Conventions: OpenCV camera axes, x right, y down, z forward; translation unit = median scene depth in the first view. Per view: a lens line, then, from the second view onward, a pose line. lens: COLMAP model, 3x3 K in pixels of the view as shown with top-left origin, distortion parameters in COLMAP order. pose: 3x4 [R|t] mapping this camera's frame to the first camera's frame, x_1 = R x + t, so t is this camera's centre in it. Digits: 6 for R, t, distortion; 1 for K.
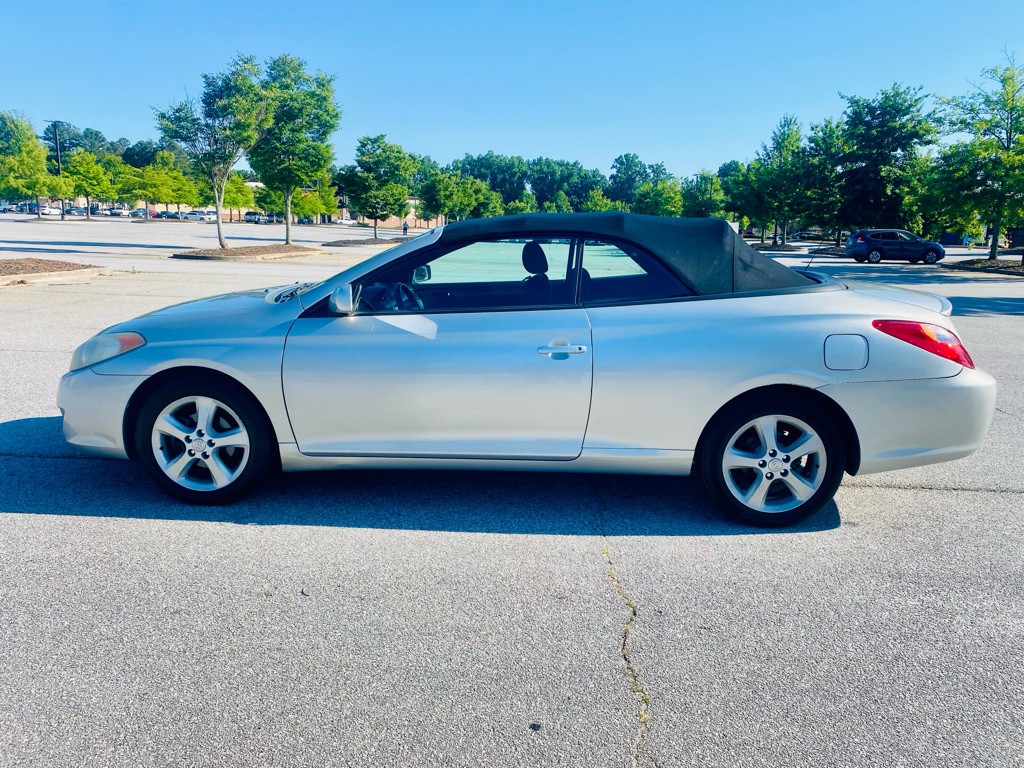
lens RADIAL K [[792.5, 0, 509.0], [0, 792.5, 378.4], [0, 0, 1]] dist [0.006516, 0.000355]
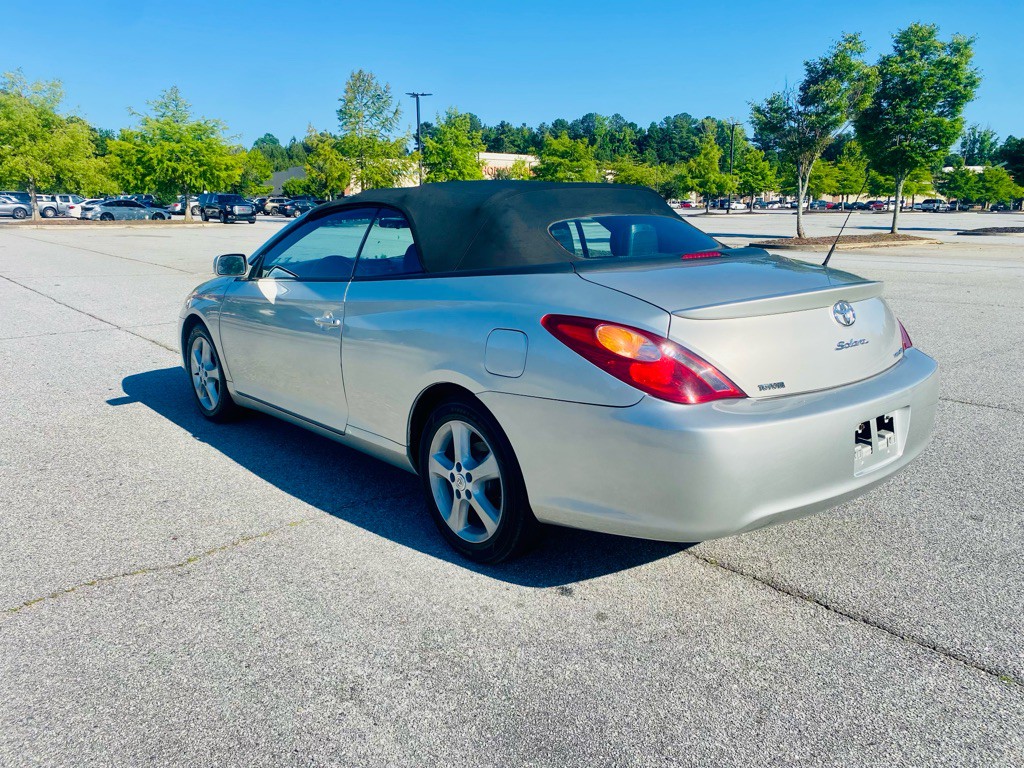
lens RADIAL K [[792.5, 0, 509.0], [0, 792.5, 378.4], [0, 0, 1]] dist [0.006516, 0.000355]
pose [[0.681620, 0.125261, -0.720905, 0.124971], [-0.117984, 0.991161, 0.060665, -0.006777], [0.722131, 0.043704, 0.690374, 0.062374]]
